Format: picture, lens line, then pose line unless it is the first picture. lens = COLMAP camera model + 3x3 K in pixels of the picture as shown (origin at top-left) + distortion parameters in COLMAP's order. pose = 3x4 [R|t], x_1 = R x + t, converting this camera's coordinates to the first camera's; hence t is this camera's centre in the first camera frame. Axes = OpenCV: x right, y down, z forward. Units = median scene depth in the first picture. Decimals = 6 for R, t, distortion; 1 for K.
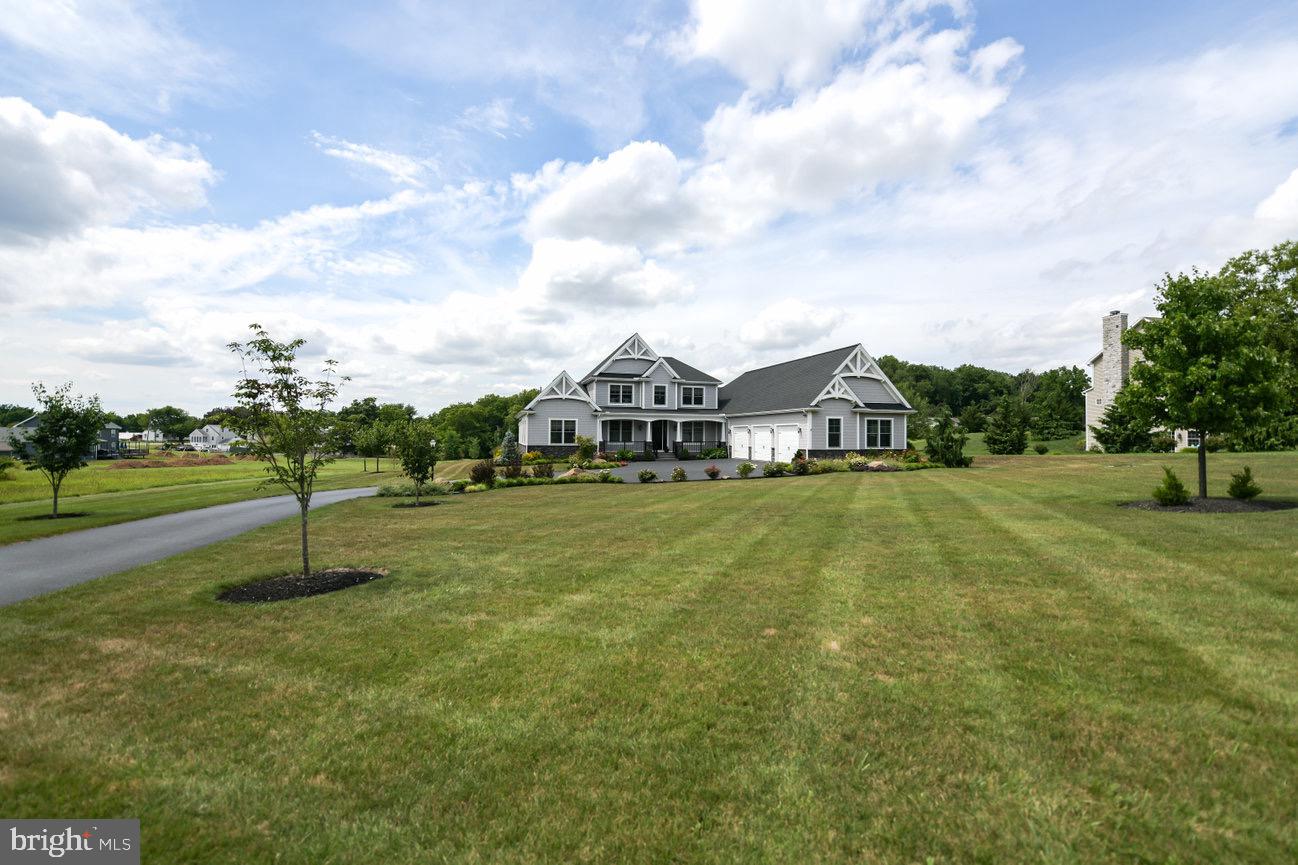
lens RADIAL K [[542.1, 0, 651.2], [0, 542.1, 427.6], [0, 0, 1]] dist [-0.000192, -0.000382]
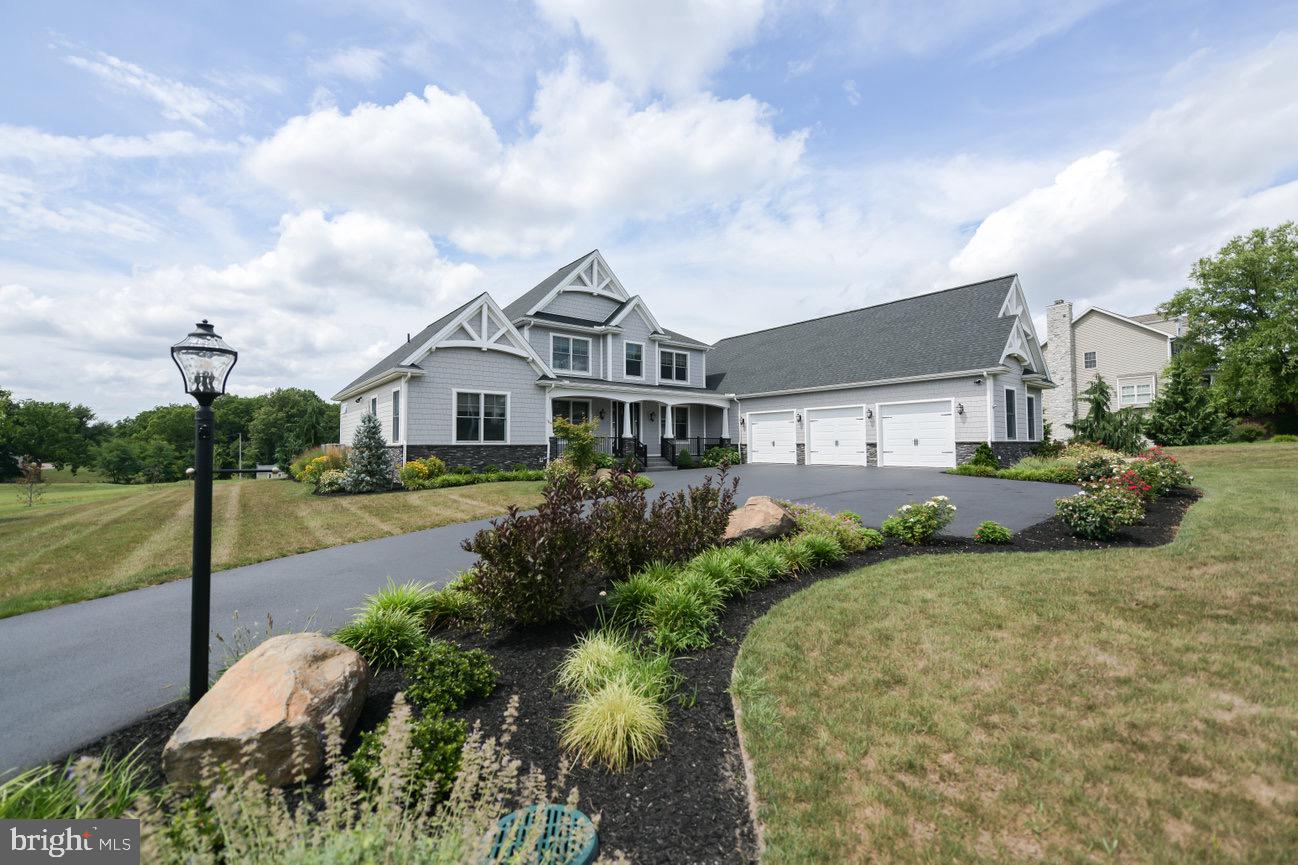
lens RADIAL K [[542.1, 0, 651.2], [0, 542.1, 427.6], [0, 0, 1]] dist [-0.000192, -0.000382]
pose [[0.925032, 0.001540, 0.379885, -0.192256], [0.006229, 0.999796, -0.019219, 0.025604], [-0.379837, 0.020145, 0.924834, 0.455629]]
